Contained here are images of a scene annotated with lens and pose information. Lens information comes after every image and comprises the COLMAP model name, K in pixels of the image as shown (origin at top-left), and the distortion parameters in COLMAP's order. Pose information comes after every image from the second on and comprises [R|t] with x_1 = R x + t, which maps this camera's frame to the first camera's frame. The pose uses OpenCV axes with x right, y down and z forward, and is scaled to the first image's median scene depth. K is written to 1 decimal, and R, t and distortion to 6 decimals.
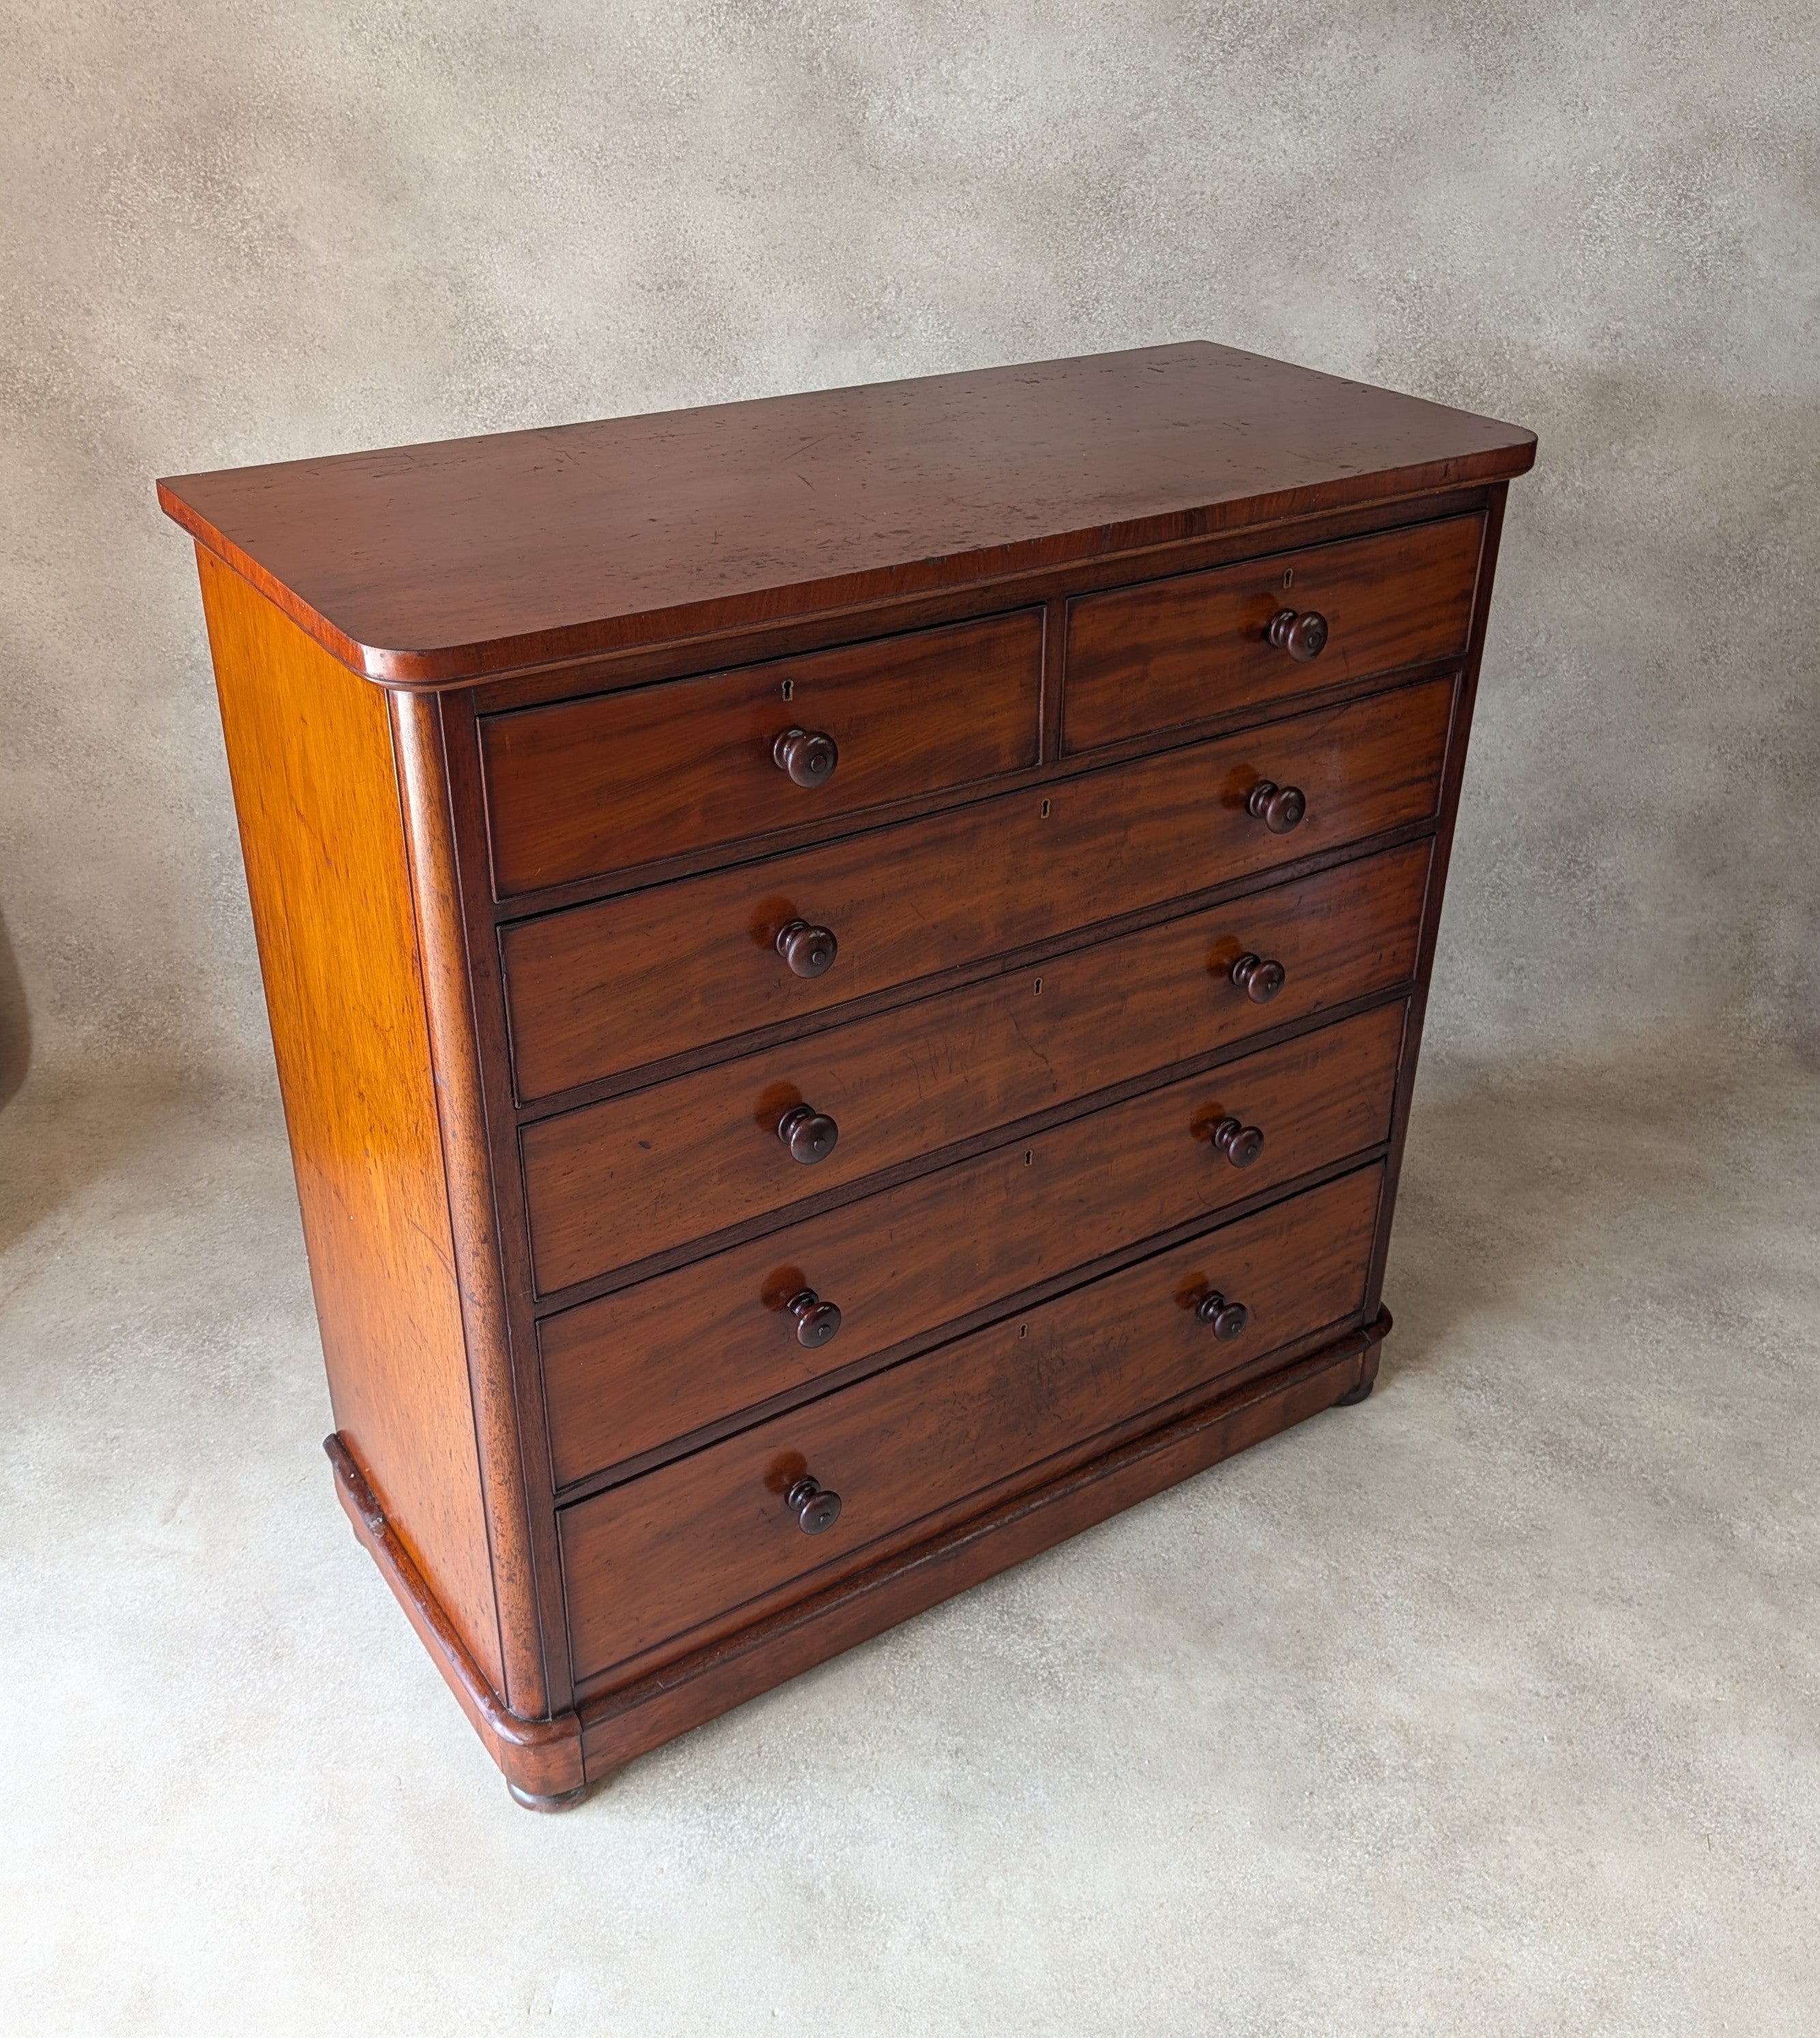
lens RADIAL K [[1998.8, 0, 944.8], [0, 1998.8, 975.3], [0, 0, 1]] dist [0.003715, 0.000000]
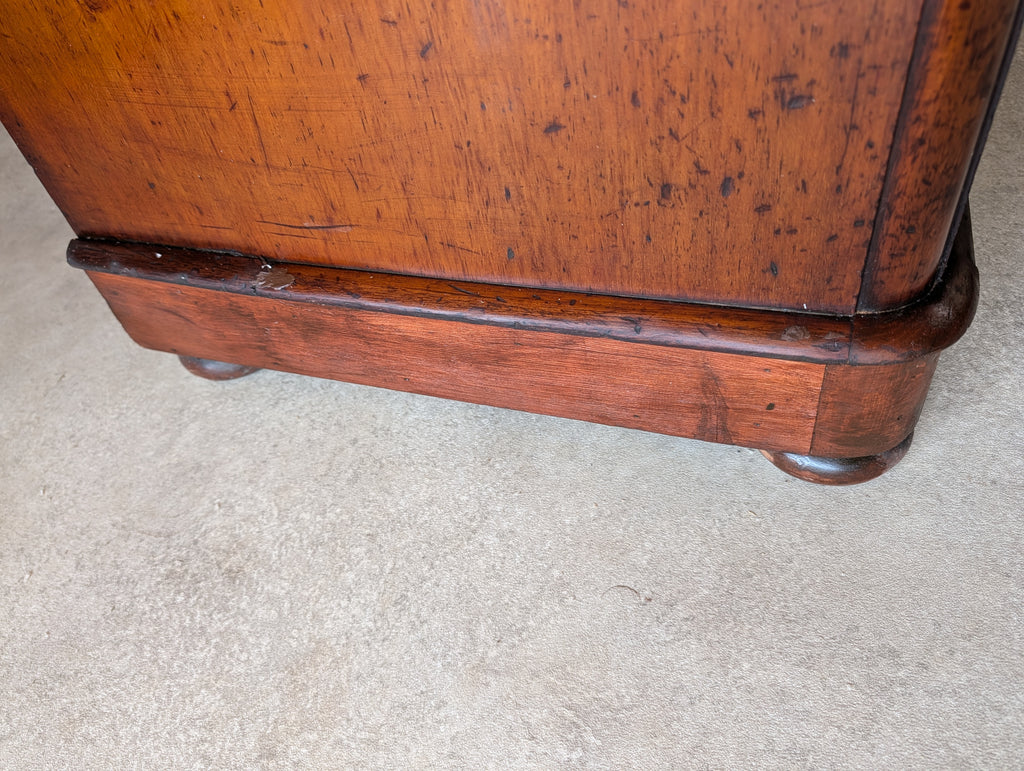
lens RADIAL K [[741.9, 0, 491.4], [0, 741.9, 378.0], [0, 0, 1]] dist [-0.005676, 0.005098]
pose [[0.800669, -0.519909, 0.297698, -0.259187], [0.431906, 0.845275, 0.314591, 0.218434], [-0.415195, -0.123306, 0.901337, 0.662784]]
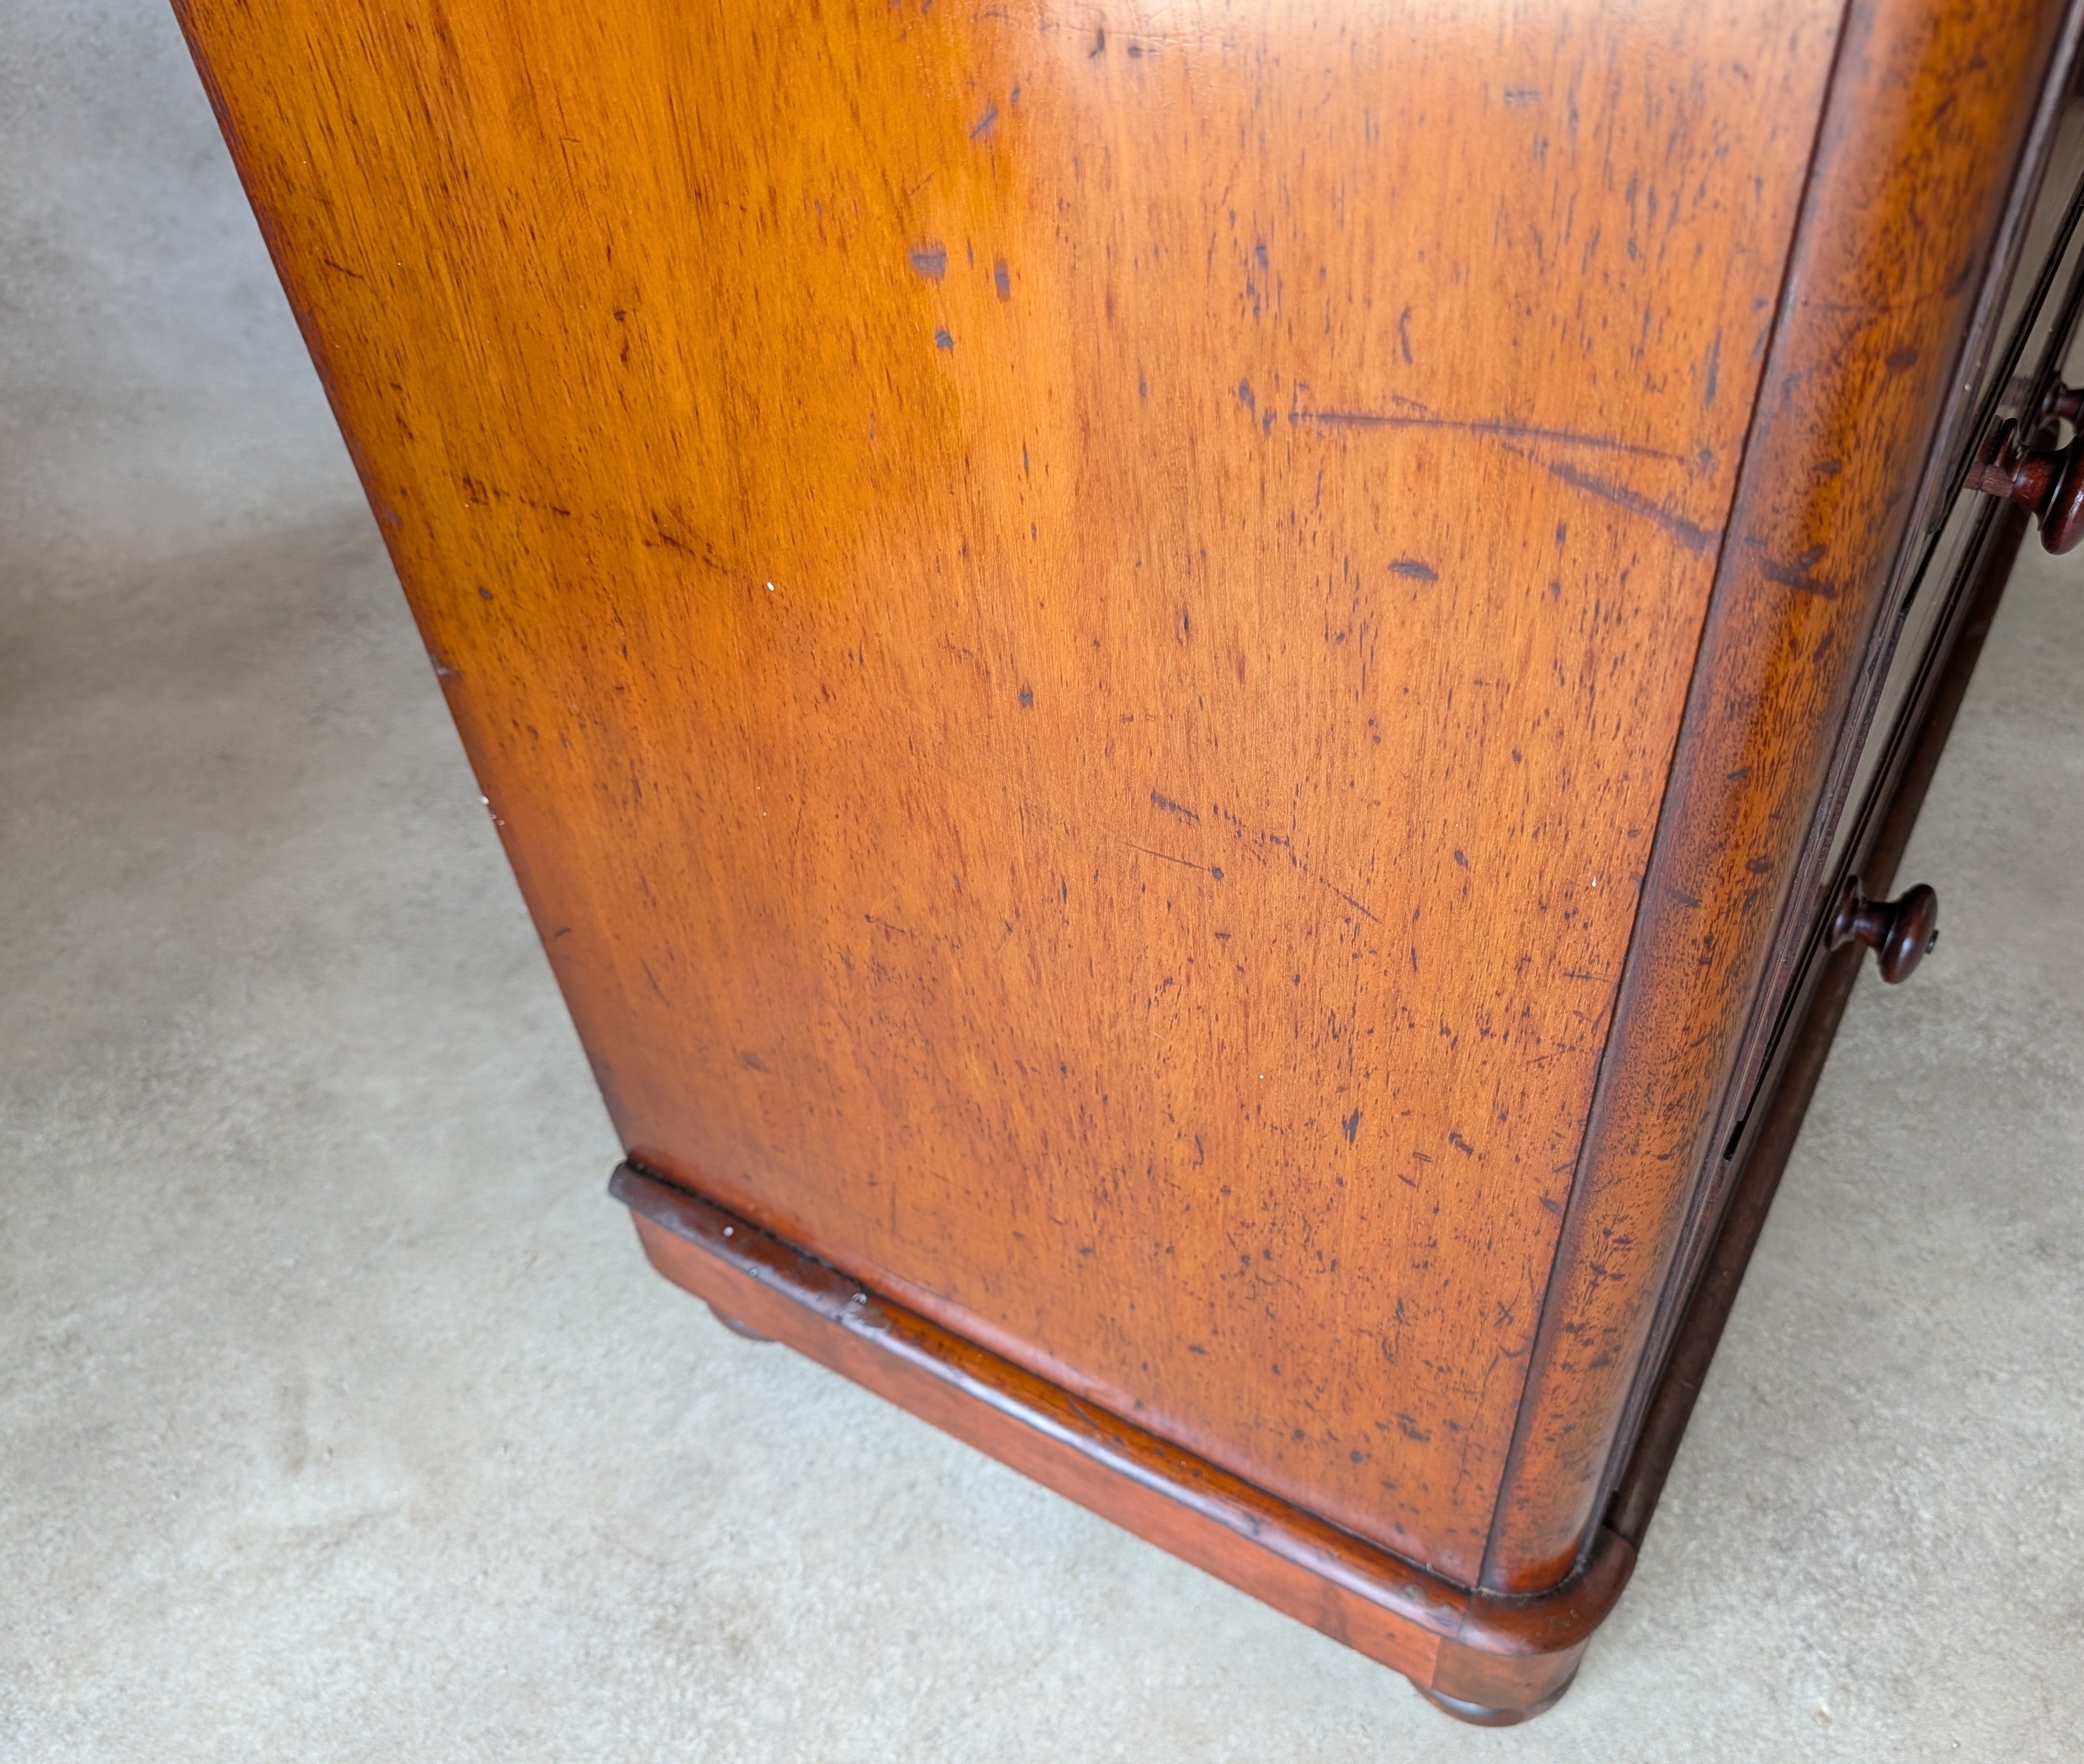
lens RADIAL K [[1709.3, 0, 1142.9], [0, 1709.3, 879.3], [0, 0, 1]] dist [-0.004180, -0.000551]
pose [[0.900327, -0.333923, 0.279118, -0.252348], [0.249863, 0.921699, 0.296714, 0.073852], [-0.356342, -0.197398, 0.913266, 0.542207]]
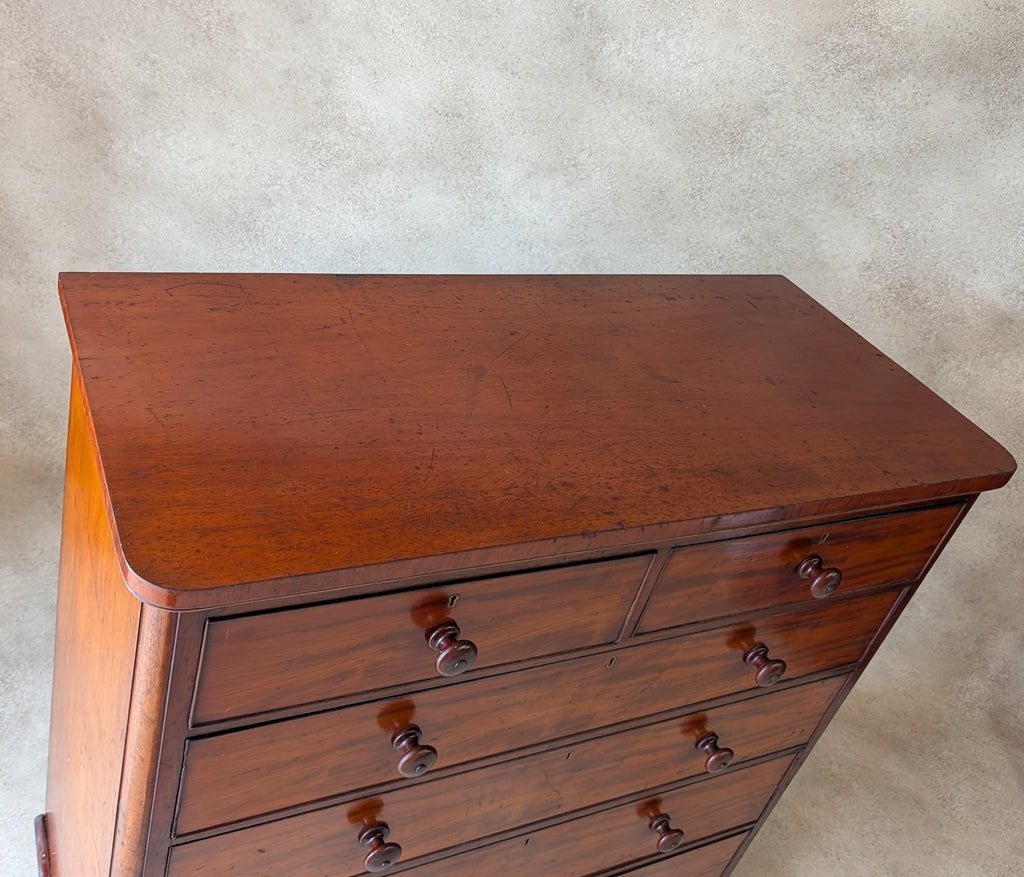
lens RADIAL K [[994.4, 0, 451.6], [0, 994.4, 341.6], [0, 0, 1]] dist [0.001256, 0.000000]
pose [[0.961710, 0.271167, -0.039772, -0.061722], [-0.270688, 0.962516, 0.017083, -0.195588], [0.042913, -0.005663, 0.999063, 0.218634]]
